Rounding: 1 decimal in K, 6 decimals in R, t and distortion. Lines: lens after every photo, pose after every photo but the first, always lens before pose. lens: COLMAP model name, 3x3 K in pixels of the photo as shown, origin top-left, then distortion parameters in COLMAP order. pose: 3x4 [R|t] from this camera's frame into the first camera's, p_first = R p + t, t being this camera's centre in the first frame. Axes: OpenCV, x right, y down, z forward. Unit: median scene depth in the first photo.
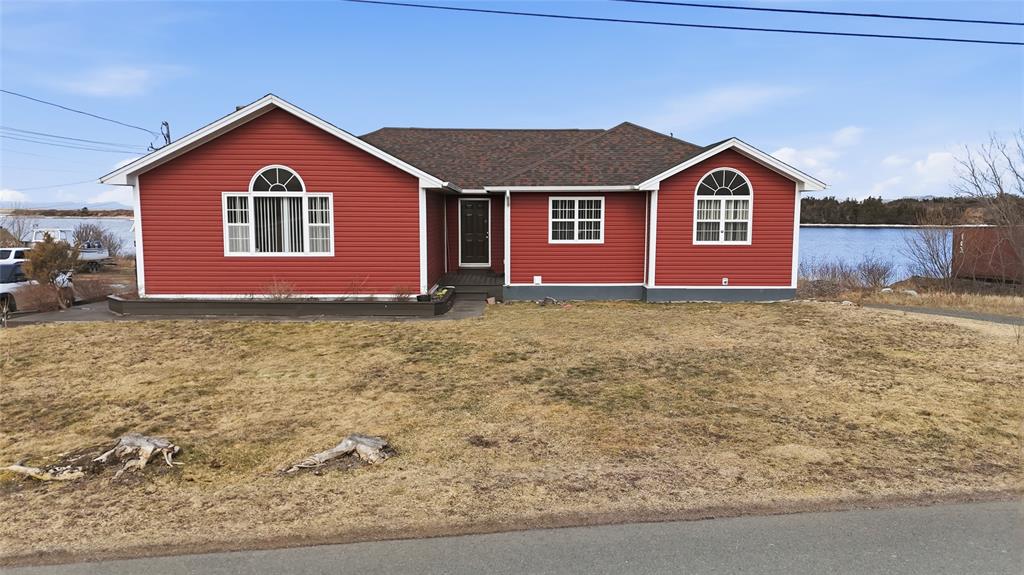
lens RADIAL K [[746.2, 0, 492.4], [0, 746.2, 294.2], [0, 0, 1]] dist [0.072786, -0.073524]
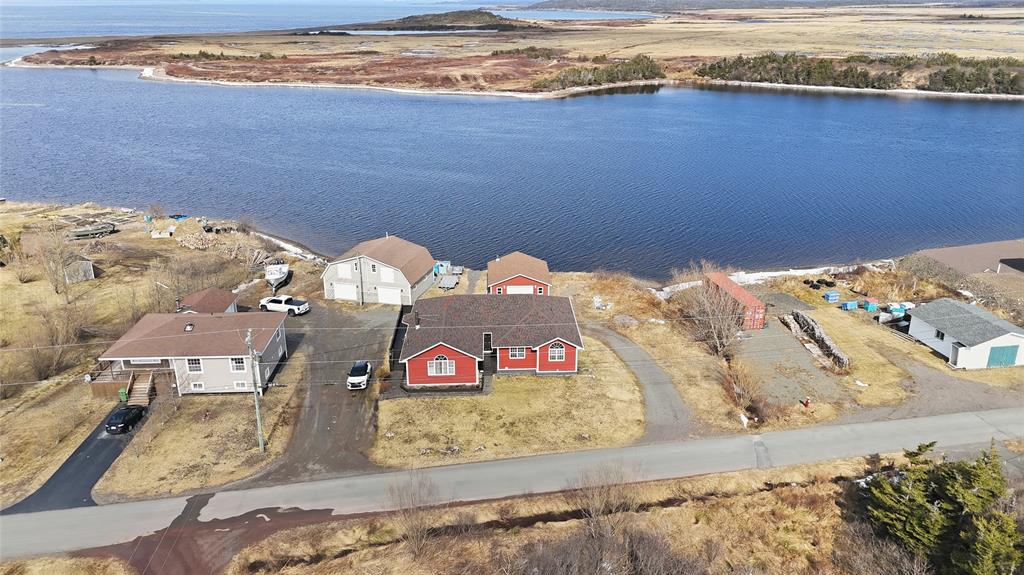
lens RADIAL K [[746.2, 0, 492.4], [0, 746.2, 294.2], [0, 0, 1]] dist [0.072786, -0.073524]
pose [[0.999859, -0.012046, 0.011674, -0.046975], [0.008656, 0.966629, 0.256033, -1.326384], [-0.014368, -0.255896, 0.966598, -2.454496]]
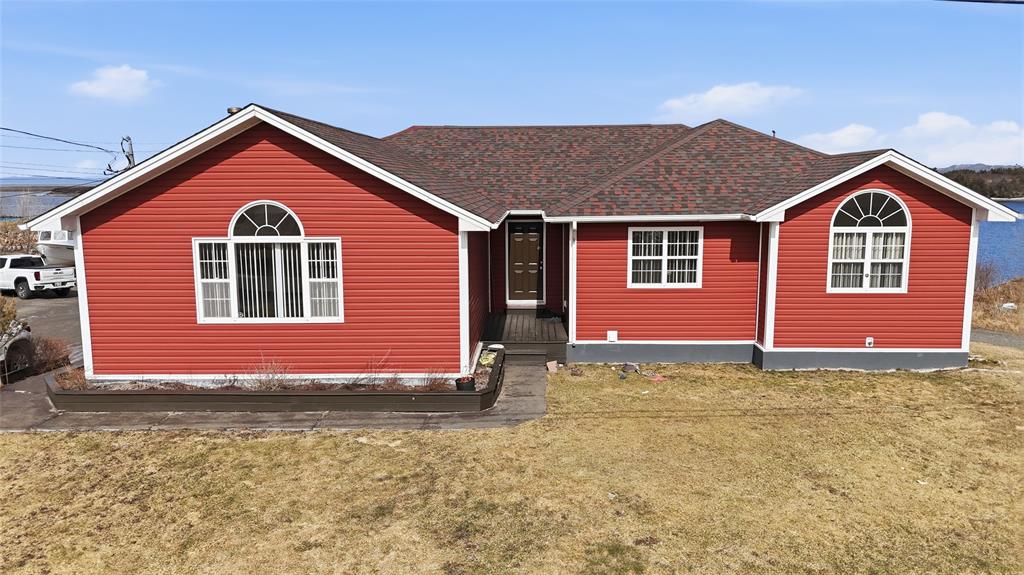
lens RADIAL K [[746.2, 0, 492.4], [0, 746.2, 294.2], [0, 0, 1]] dist [0.072786, -0.073524]
pose [[0.999000, -0.001231, -0.044690, -0.028954], [0.002840, 0.999349, 0.035962, -0.092898], [0.044617, -0.036053, 0.998353, 0.241791]]
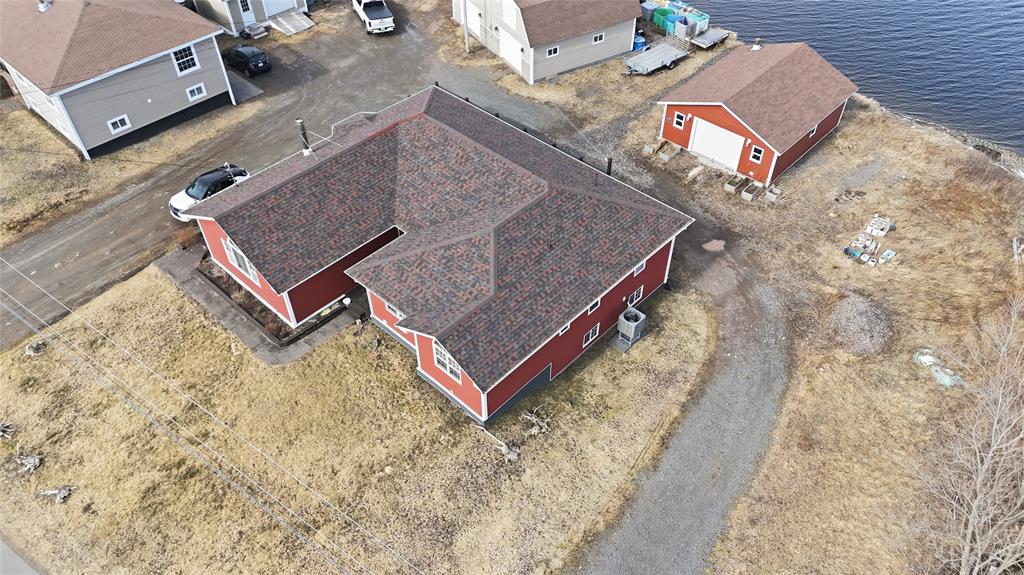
lens RADIAL K [[746.2, 0, 492.4], [0, 746.2, 294.2], [0, 0, 1]] dist [0.072786, -0.073524]
pose [[0.706748, 0.487393, -0.512792, 1.054528], [-0.044737, 0.754168, 0.655156, -1.166966], [0.706050, -0.440089, 0.554811, 0.318350]]
